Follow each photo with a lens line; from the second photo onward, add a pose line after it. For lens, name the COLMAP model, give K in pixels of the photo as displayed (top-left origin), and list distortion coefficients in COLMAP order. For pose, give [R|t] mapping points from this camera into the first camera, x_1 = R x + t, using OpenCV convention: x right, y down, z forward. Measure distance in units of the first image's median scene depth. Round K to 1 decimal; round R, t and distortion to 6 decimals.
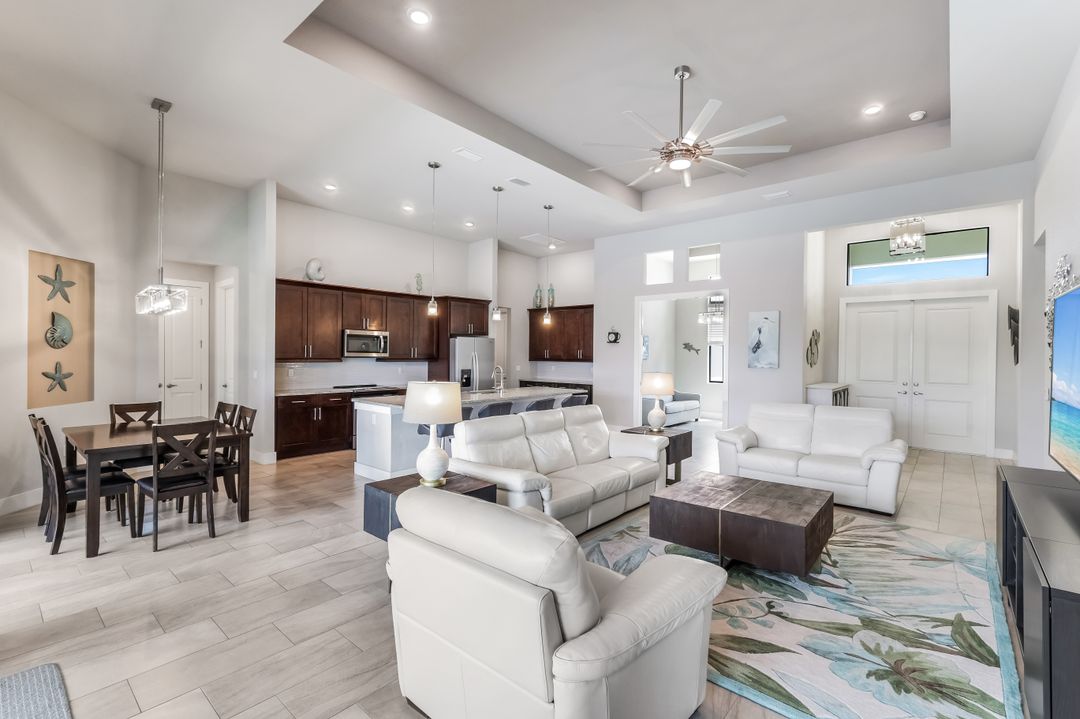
lens RADIAL K [[487.1, 0, 536.4], [0, 487.1, 355.5], [0, 0, 1]] dist [-0.006909, 0.005166]
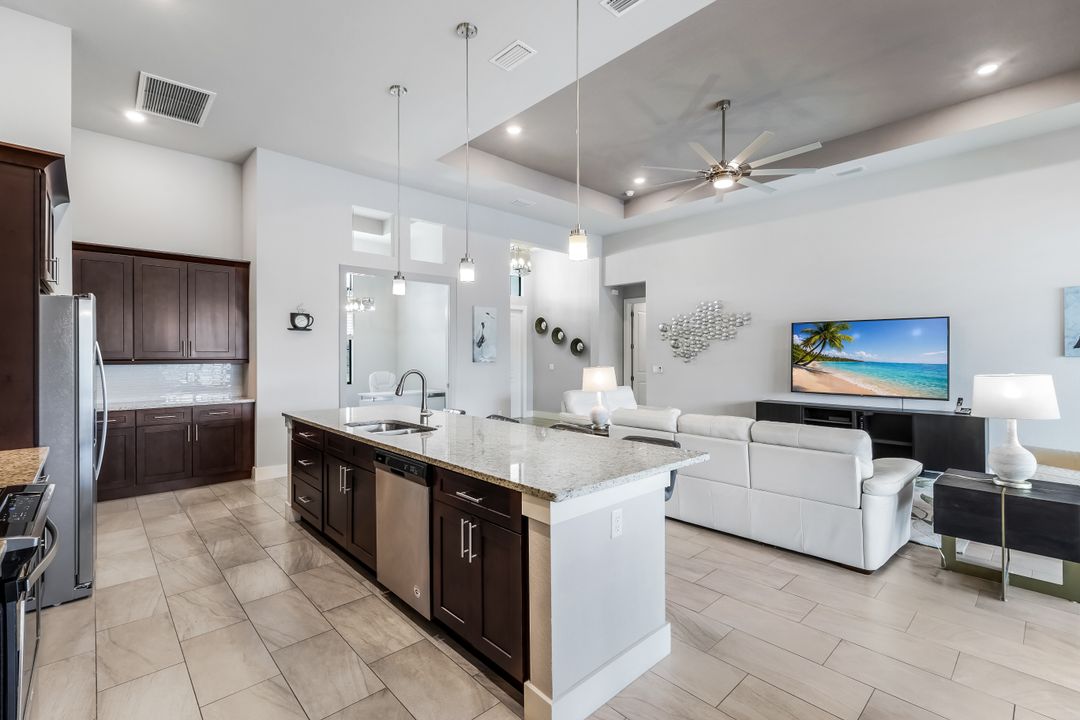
lens RADIAL K [[487.1, 0, 542.4], [0, 487.1, 357.0], [0, 0, 1]] dist [-0.006909, 0.005166]
pose [[0.101364, -0.013538, 0.994757, -0.504448], [0.005063, 0.999901, 0.013092, 0.001905], [-0.994837, 0.003709, 0.101423, 0.736866]]
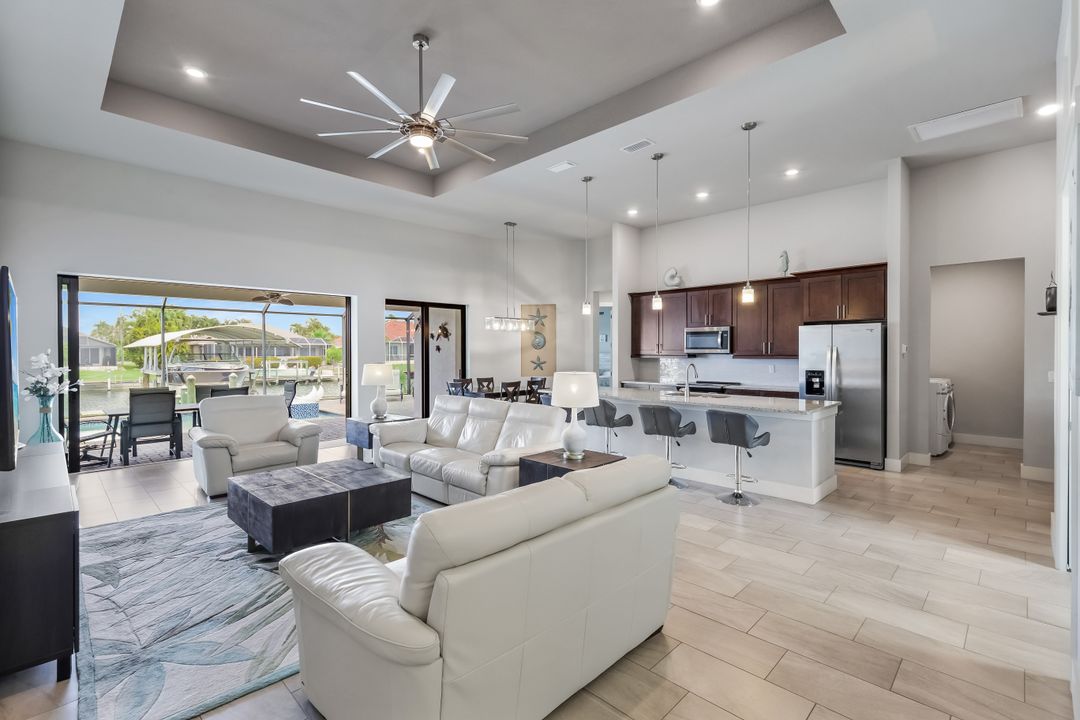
lens RADIAL K [[487.1, 0, 539.3], [0, 487.1, 356.4], [0, 0, 1]] dist [-0.006909, 0.005166]
pose [[-0.058265, 0.003043, -0.998296, 0.673211], [0.000403, 0.999995, 0.003025, 0.005571], [0.998301, -0.000226, -0.058266, 0.711726]]
